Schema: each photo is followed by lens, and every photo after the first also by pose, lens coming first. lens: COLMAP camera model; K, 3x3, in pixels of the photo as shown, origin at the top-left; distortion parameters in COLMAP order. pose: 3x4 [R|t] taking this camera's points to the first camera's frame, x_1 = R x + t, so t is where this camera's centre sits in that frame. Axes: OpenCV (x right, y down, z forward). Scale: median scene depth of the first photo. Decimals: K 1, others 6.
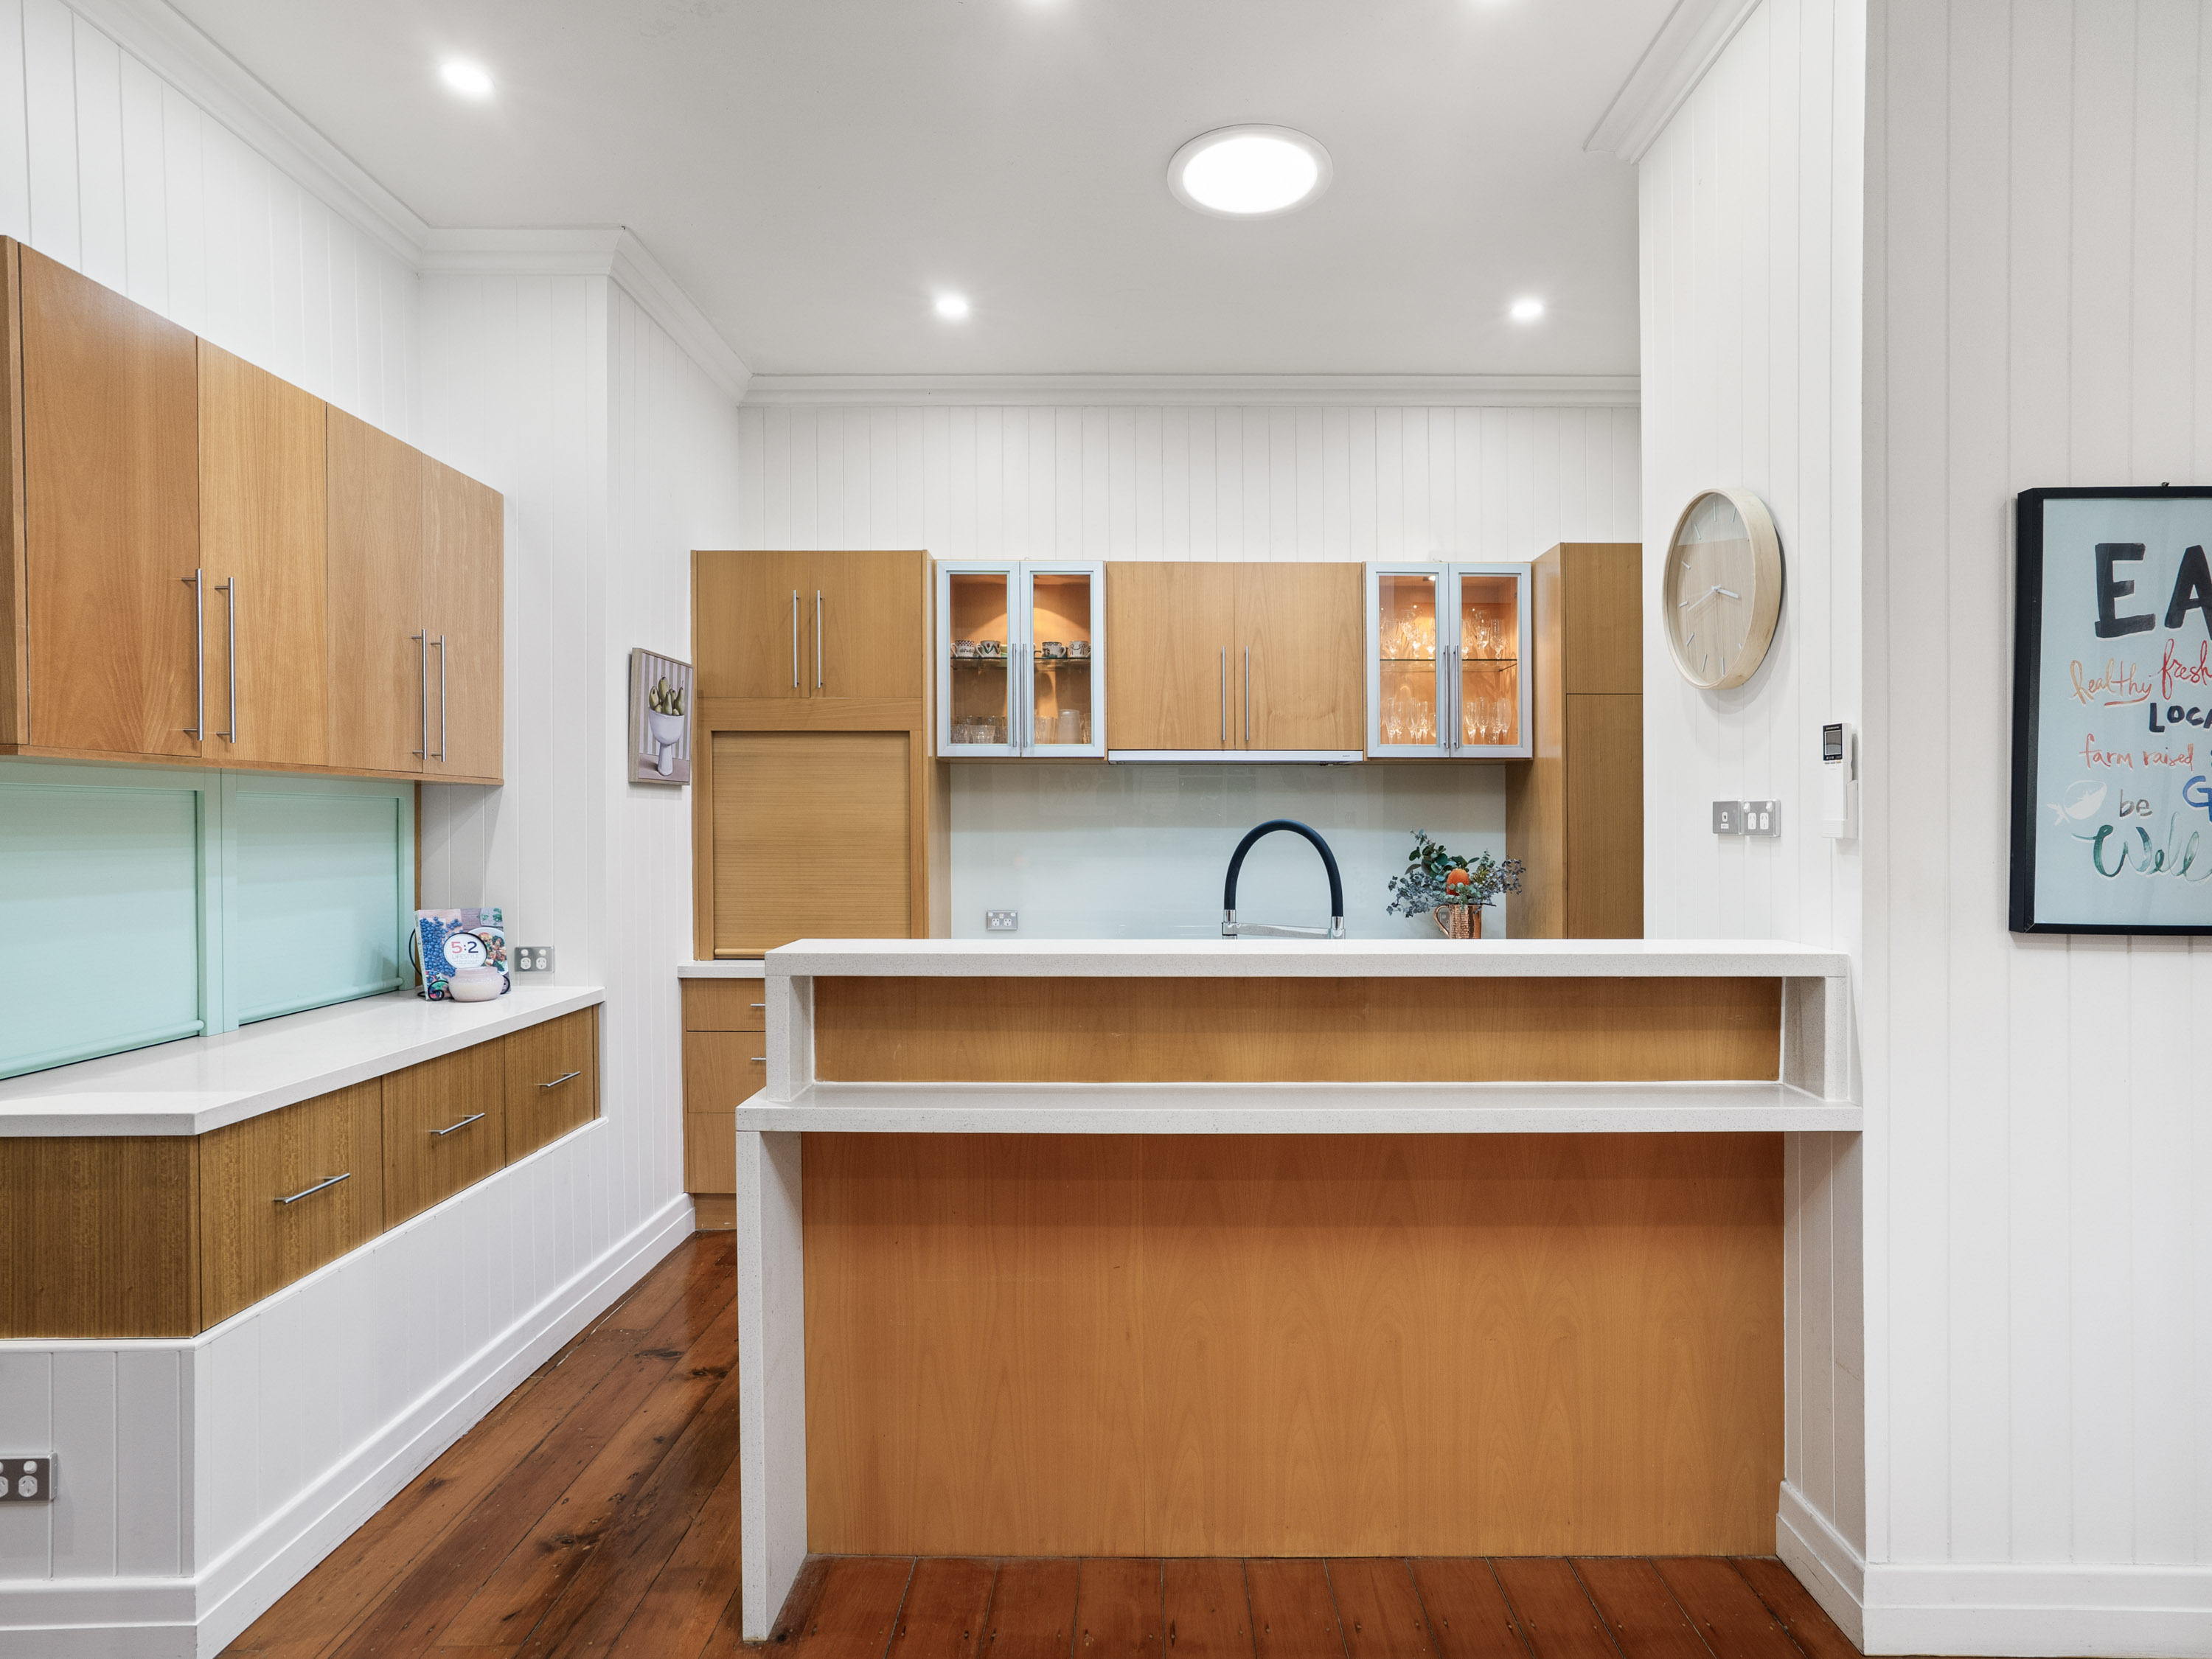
lens RADIAL K [[1188.1, 0, 1120.9], [0, 1188.1, 828.4], [0, 0, 1]] dist [-0.018839, 0.000143]
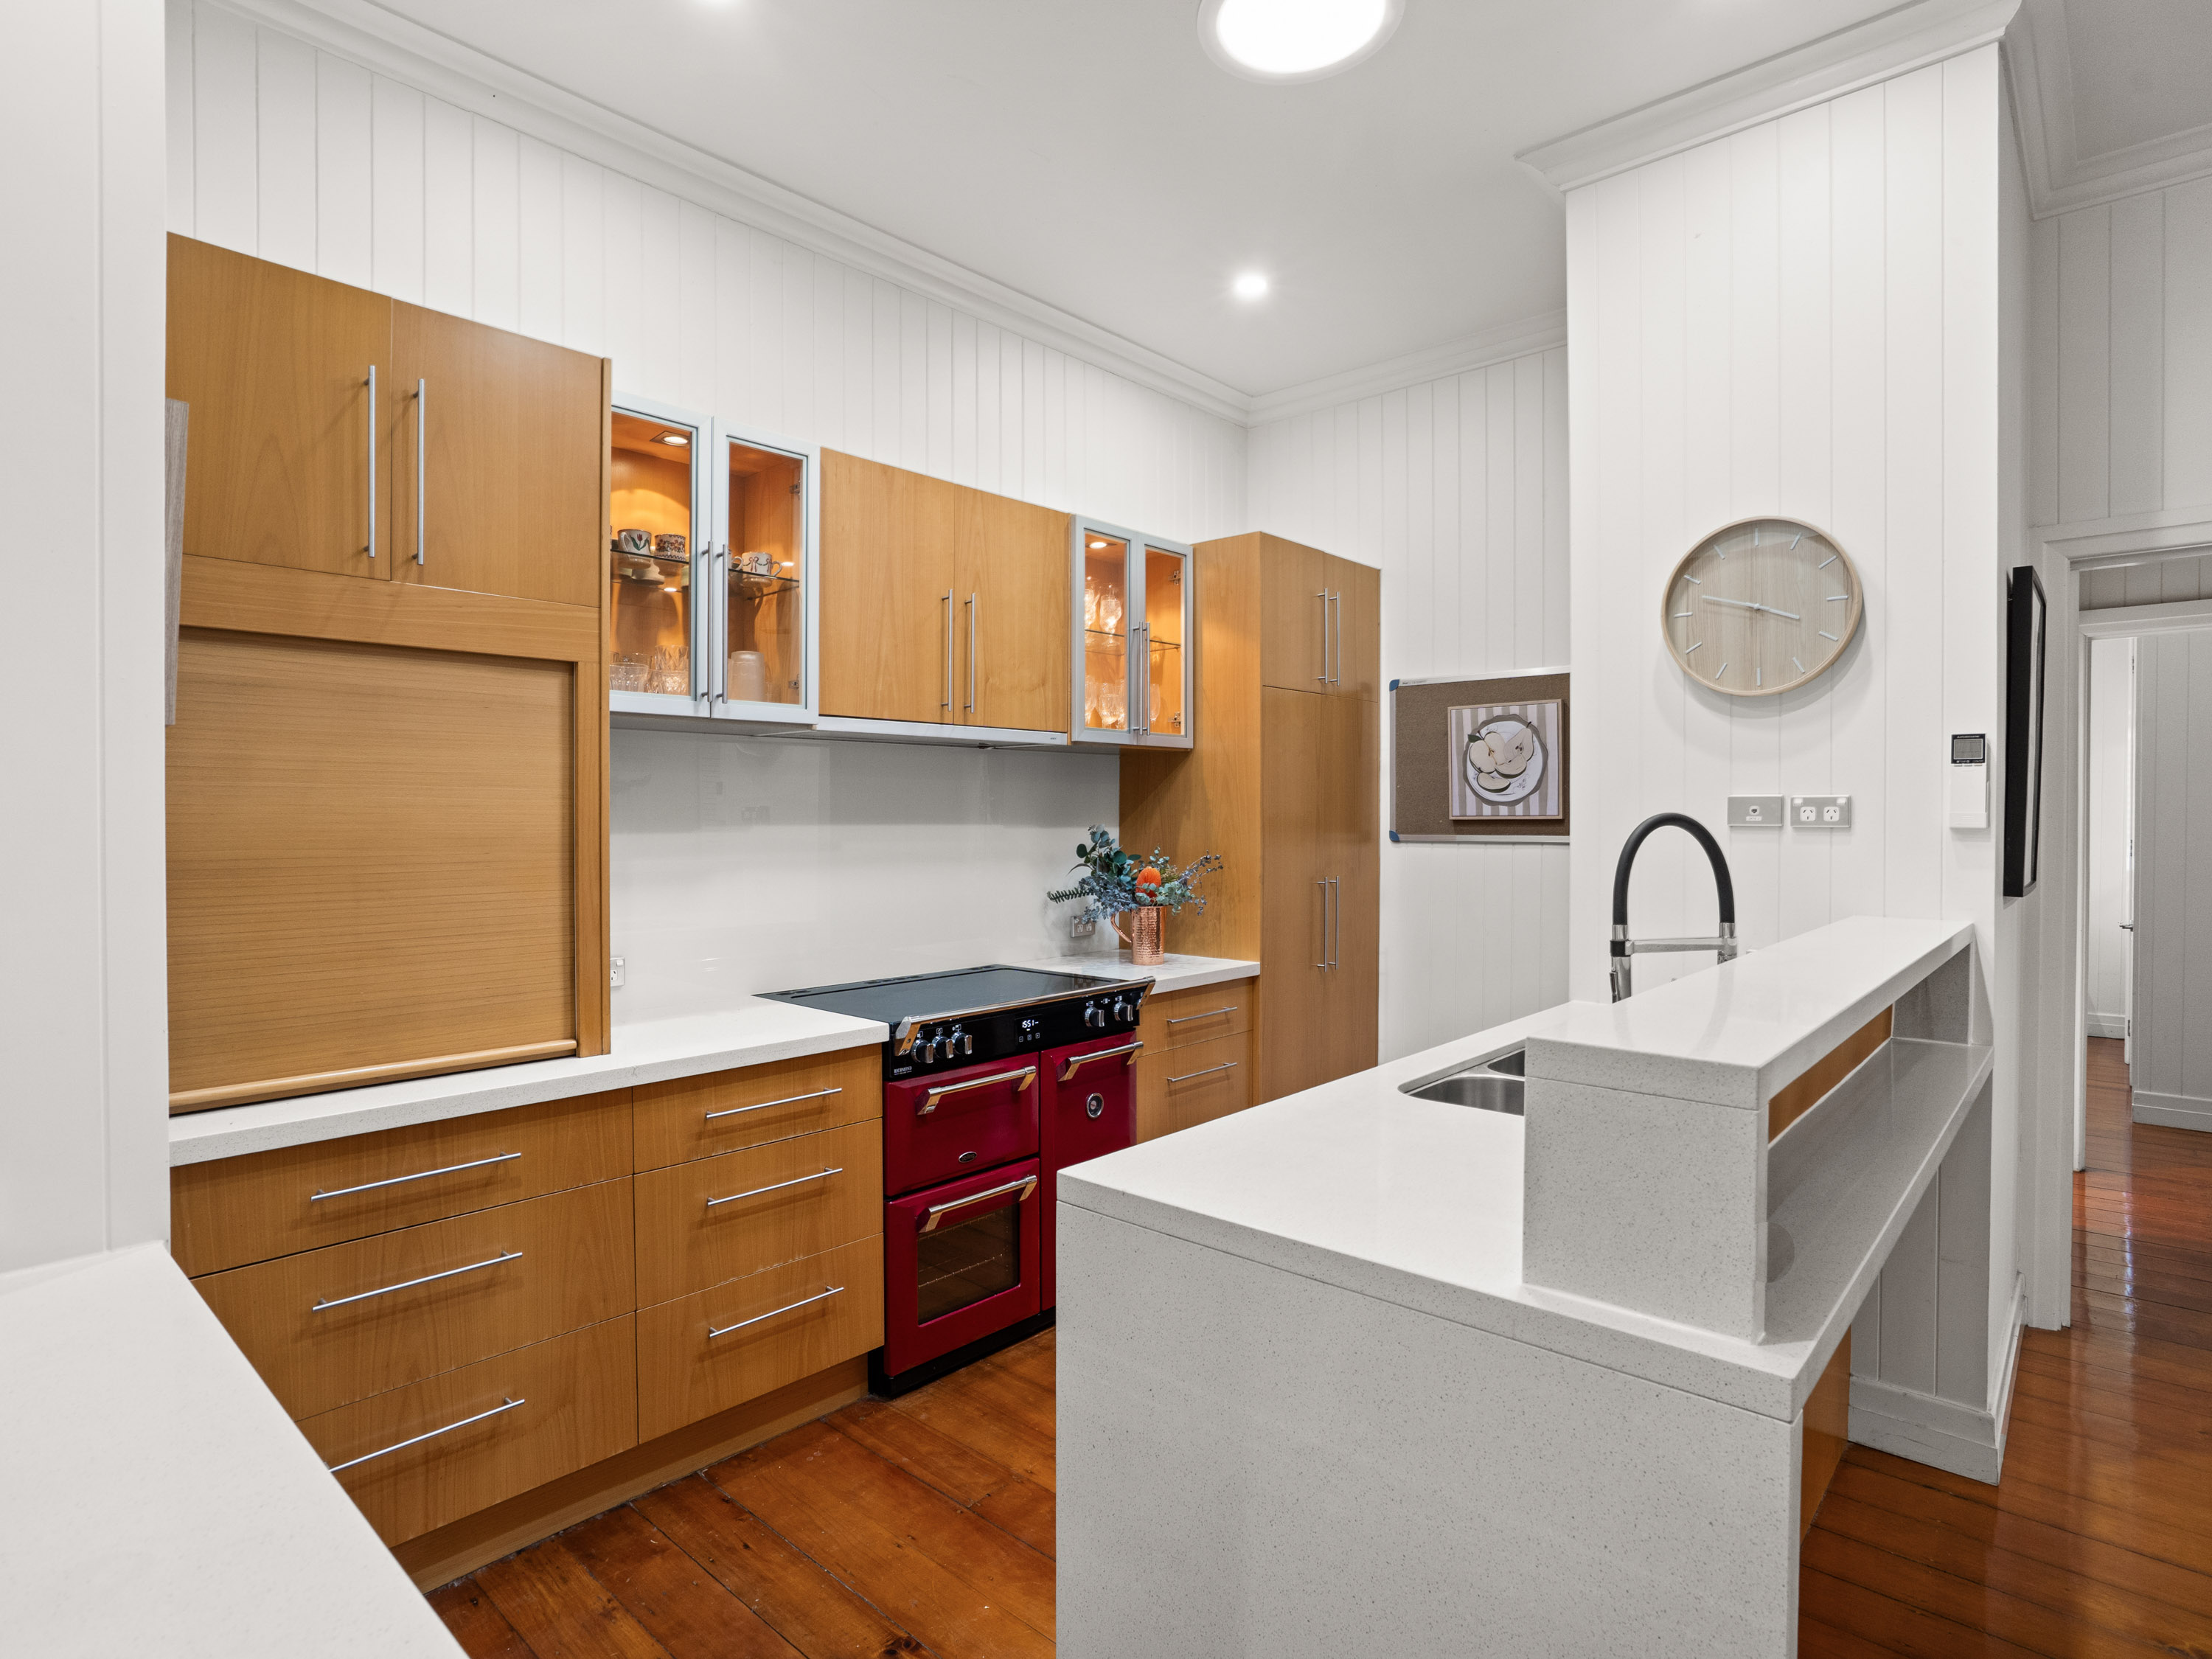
lens RADIAL K [[1188.1, 0, 1104.6], [0, 1188.1, 821.4], [0, 0, 1]] dist [-0.018839, 0.000143]
pose [[0.671452, -0.006554, 0.741019, -0.421243], [0.005946, 0.999976, 0.003457, -0.003836], [-0.741024, 0.002085, 0.671475, 0.401052]]
